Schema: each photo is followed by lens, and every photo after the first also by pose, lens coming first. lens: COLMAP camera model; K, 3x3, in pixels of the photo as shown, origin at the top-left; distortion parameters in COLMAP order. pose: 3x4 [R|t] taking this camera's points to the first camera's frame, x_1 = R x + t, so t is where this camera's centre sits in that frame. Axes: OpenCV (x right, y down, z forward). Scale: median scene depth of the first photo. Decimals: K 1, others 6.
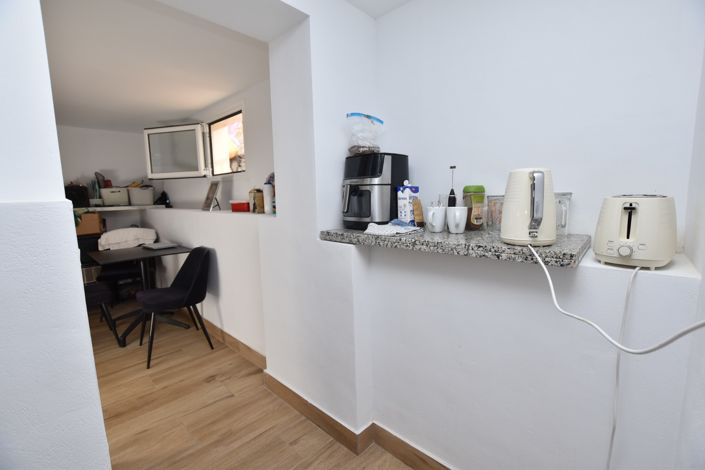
lens RADIAL K [[308.7, 0, 356.1], [0, 308.7, 237.0], [0, 0, 1]] dist [-0.027109, 0.000086]
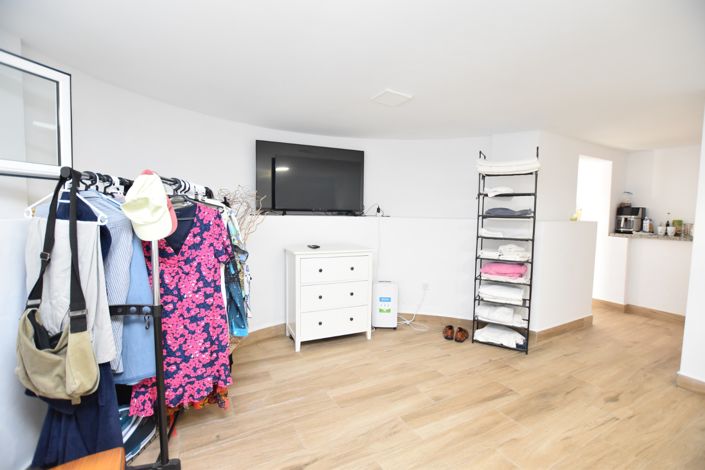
lens RADIAL K [[308.7, 0, 356.1], [0, 308.7, 237.0], [0, 0, 1]] dist [-0.027109, 0.000086]
pose [[0.924115, 0.062158, -0.377025, -1.266561], [-0.075469, 0.996935, -0.020621, 0.261525], [0.374587, 0.047509, 0.925974, -2.571850]]
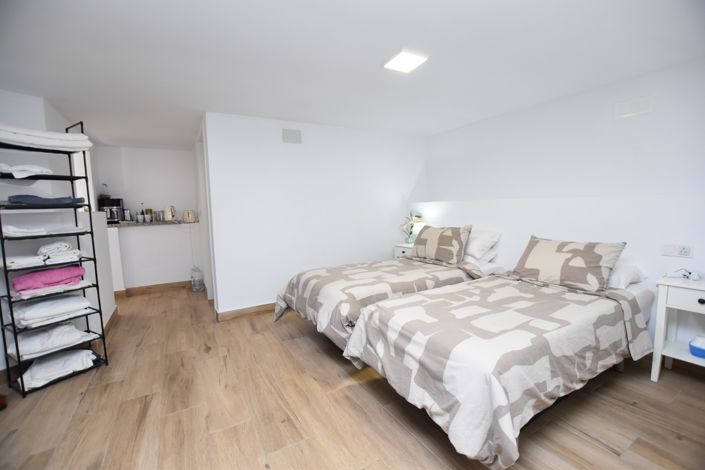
lens RADIAL K [[308.7, 0, 356.1], [0, 308.7, 237.0], [0, 0, 1]] dist [-0.027109, 0.000086]
pose [[0.338941, -0.084056, 0.937045, -1.995728], [0.130631, 0.990558, 0.041605, 0.297580], [-0.931694, 0.108305, 0.346721, -2.245340]]
